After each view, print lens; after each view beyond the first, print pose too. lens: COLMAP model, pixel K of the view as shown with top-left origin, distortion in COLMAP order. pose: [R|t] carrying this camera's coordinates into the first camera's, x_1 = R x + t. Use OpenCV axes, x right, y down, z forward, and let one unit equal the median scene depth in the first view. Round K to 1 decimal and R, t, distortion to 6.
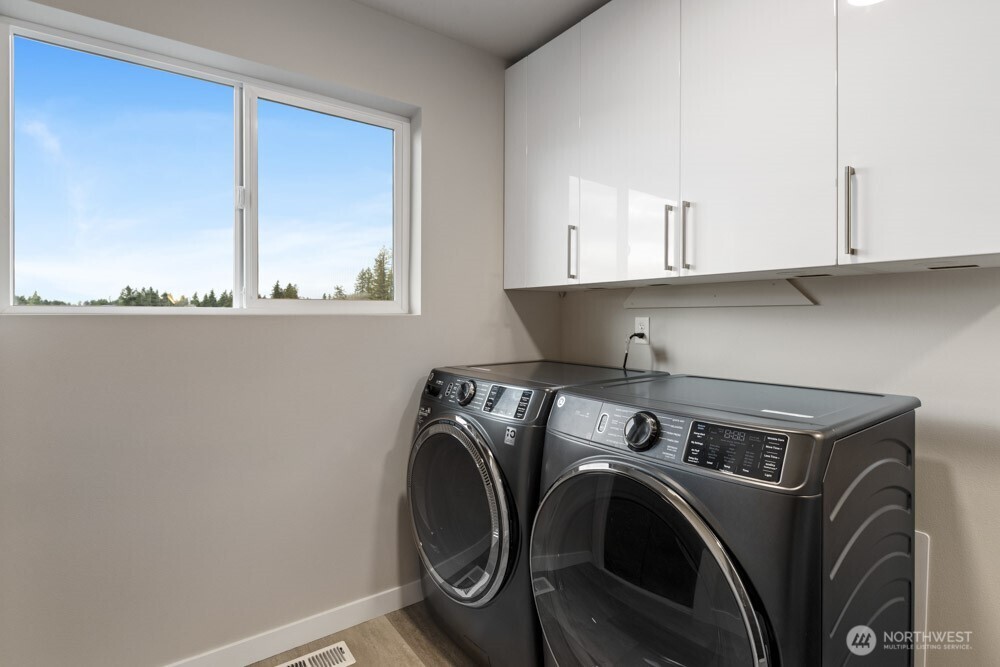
lens RADIAL K [[499.6, 0, 506.3], [0, 499.6, 324.5], [0, 0, 1]] dist [0.002380, 0.000252]
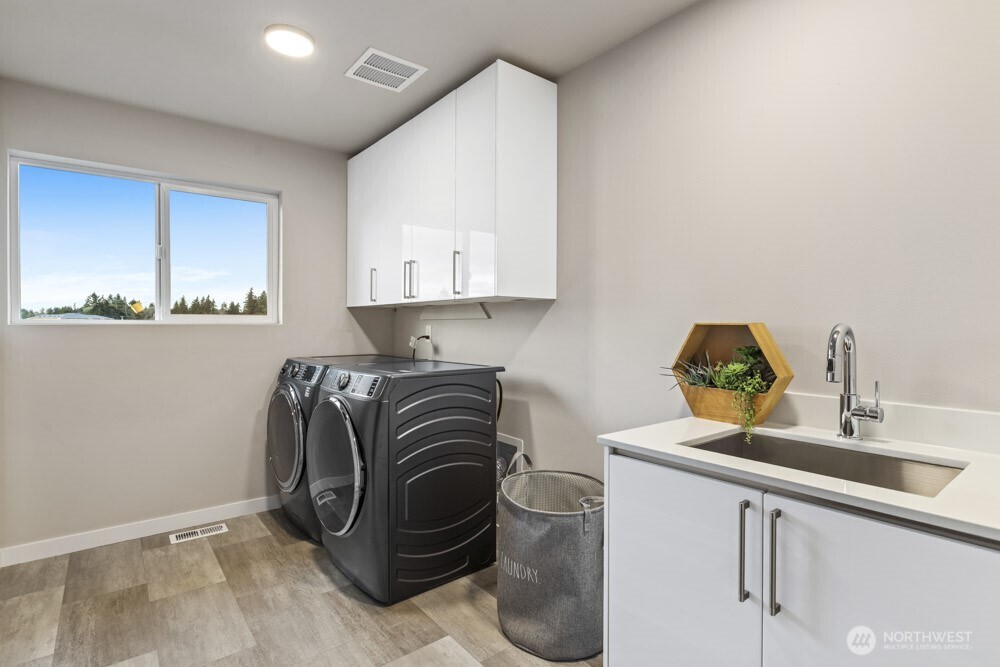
lens RADIAL K [[499.6, 0, 494.9], [0, 499.6, 334.3], [0, 0, 1]] dist [0.002380, 0.000252]
pose [[0.999601, -0.001381, 0.028209, 0.437924], [0.001279, 0.999993, 0.003610, 0.007363], [-0.028213, -0.003572, 0.999596, -0.561694]]
